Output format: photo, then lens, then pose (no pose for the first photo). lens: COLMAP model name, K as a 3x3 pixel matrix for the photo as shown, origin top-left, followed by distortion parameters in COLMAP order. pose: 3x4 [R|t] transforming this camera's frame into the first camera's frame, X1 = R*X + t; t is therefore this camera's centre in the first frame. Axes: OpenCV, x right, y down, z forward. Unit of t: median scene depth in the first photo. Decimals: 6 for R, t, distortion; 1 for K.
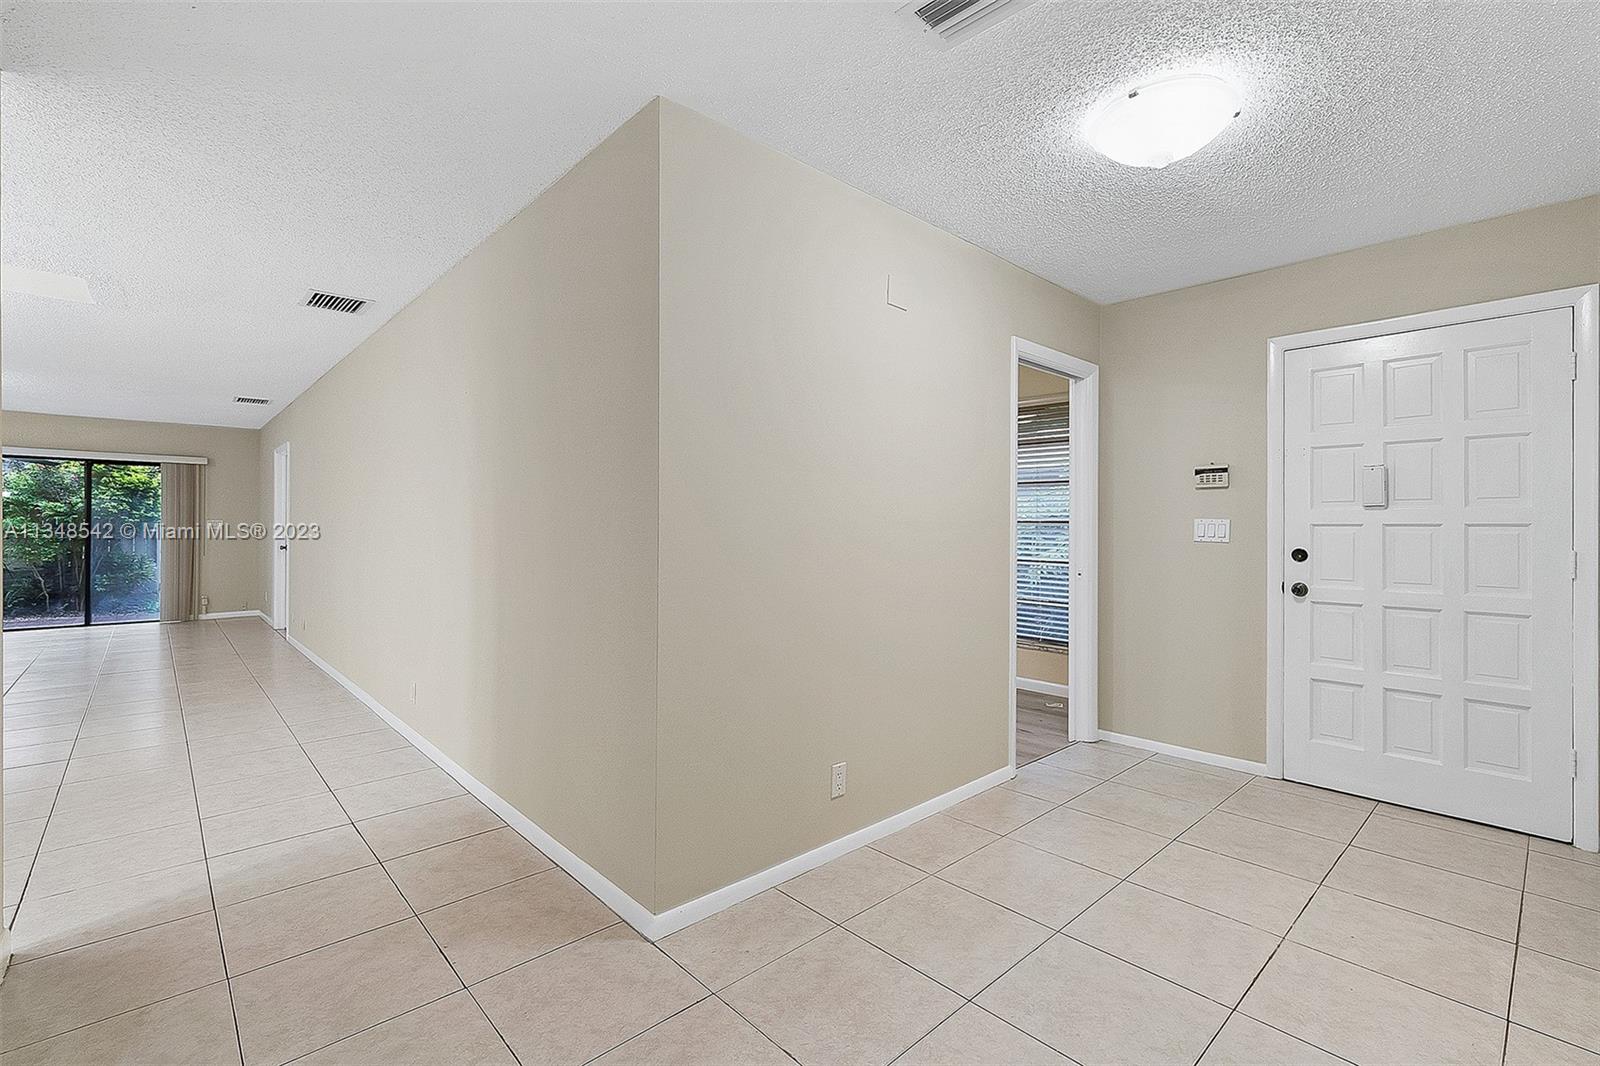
lens RADIAL K [[707.4, 0, 809.5], [0, 707.4, 534.3], [0, 0, 1]] dist [-0.002093, -0.000559]
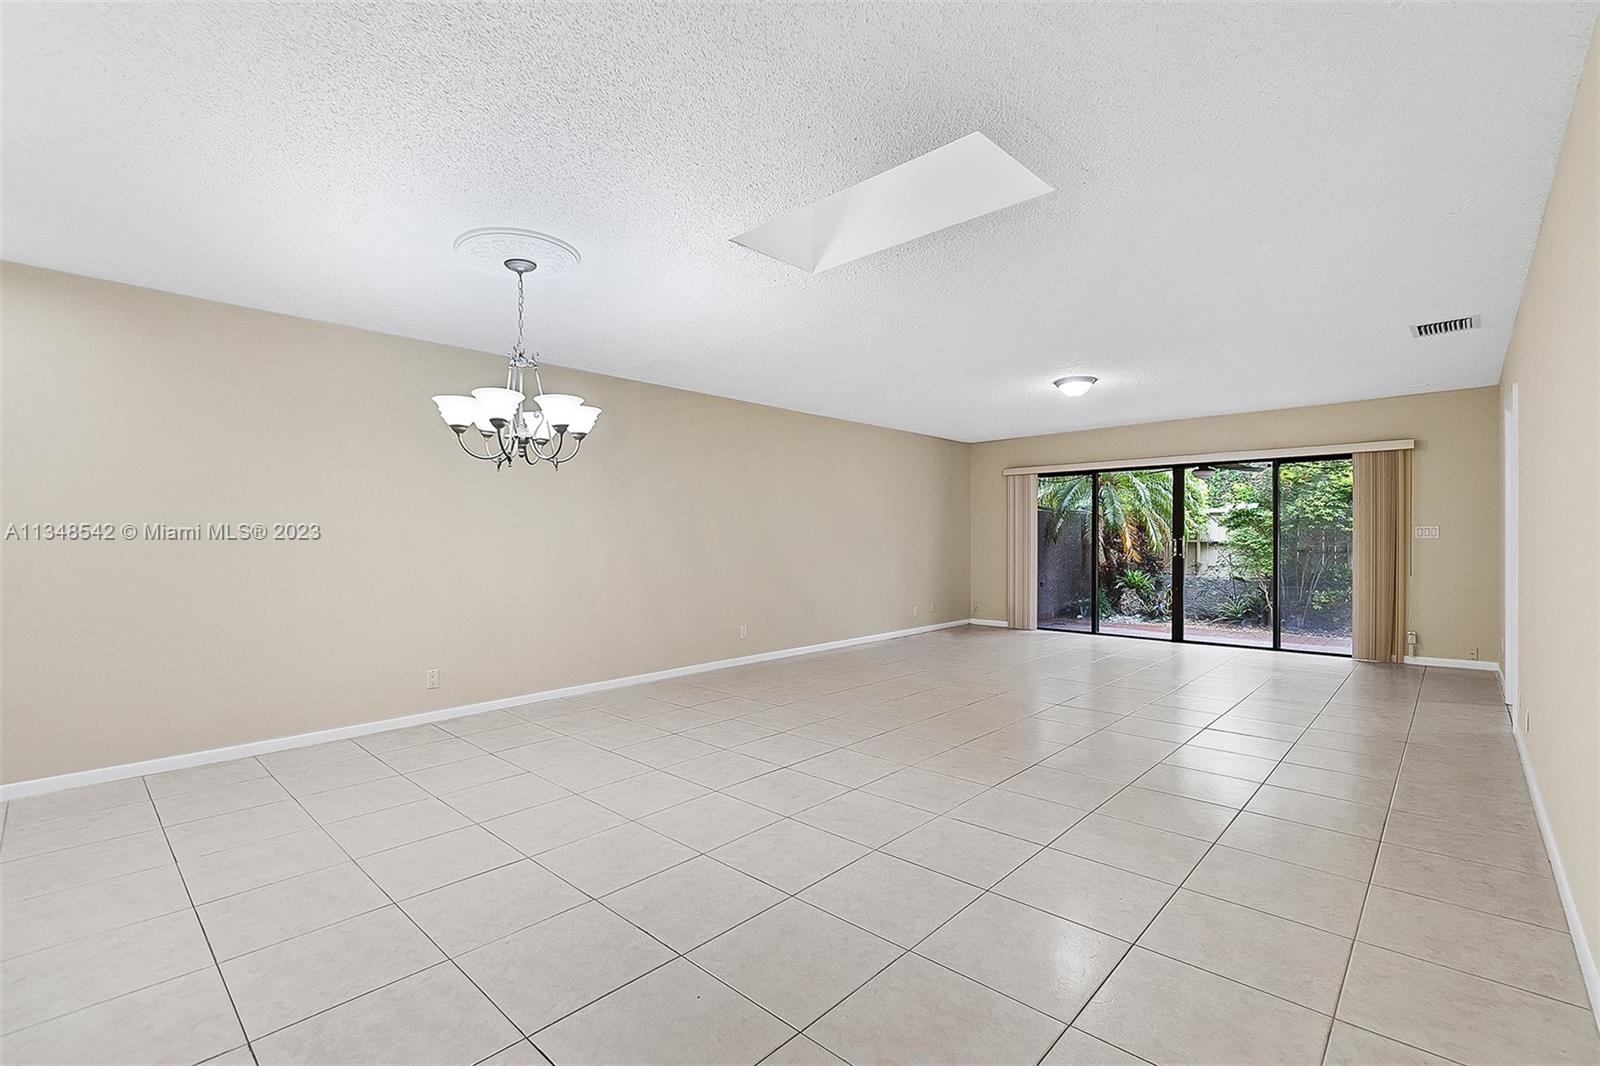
lens RADIAL K [[707.4, 0, 803.4], [0, 707.4, 539.1], [0, 0, 1]] dist [-0.002093, -0.000559]
pose [[0.068956, -0.001681, -0.997618, -0.158762], [-0.006661, 0.999976, -0.002146, -0.001606], [0.997597, 0.006793, 0.068943, 0.292551]]
